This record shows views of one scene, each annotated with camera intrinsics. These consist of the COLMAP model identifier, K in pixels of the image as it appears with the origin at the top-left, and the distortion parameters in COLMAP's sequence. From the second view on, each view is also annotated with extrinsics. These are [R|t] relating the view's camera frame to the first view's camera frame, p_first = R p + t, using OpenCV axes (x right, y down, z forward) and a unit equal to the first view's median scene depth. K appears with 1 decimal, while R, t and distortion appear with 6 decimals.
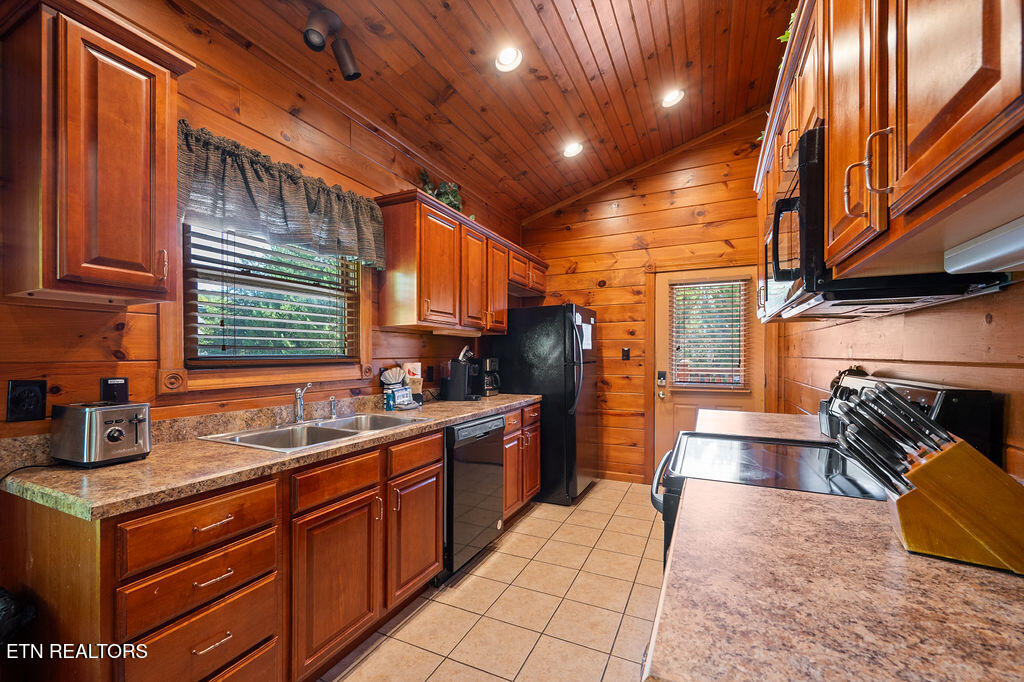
lens RADIAL K [[410.0, 0, 512.8], [0, 410.0, 339.7], [0, 0, 1]] dist [-0.000901, -0.000080]
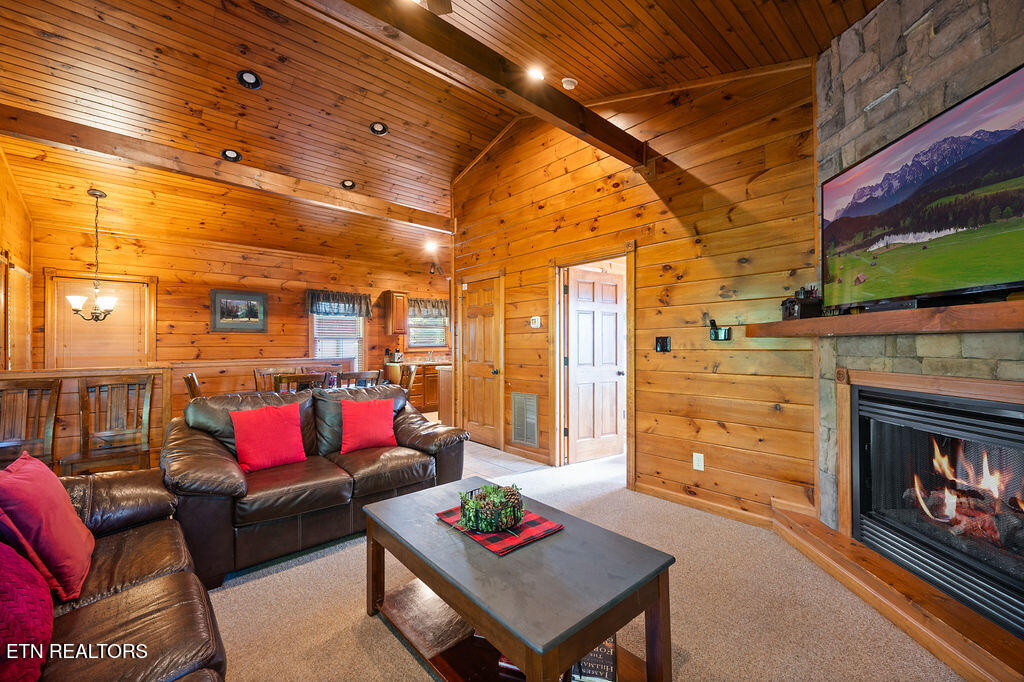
lens RADIAL K [[410.0, 0, 512.8], [0, 410.0, 339.7], [0, 0, 1]] dist [-0.000901, -0.000080]
pose [[0.921469, -0.003582, -0.388434, 2.109169], [0.010245, 0.999834, 0.015084, -0.073589], [0.388316, -0.017879, 0.921353, -2.834074]]
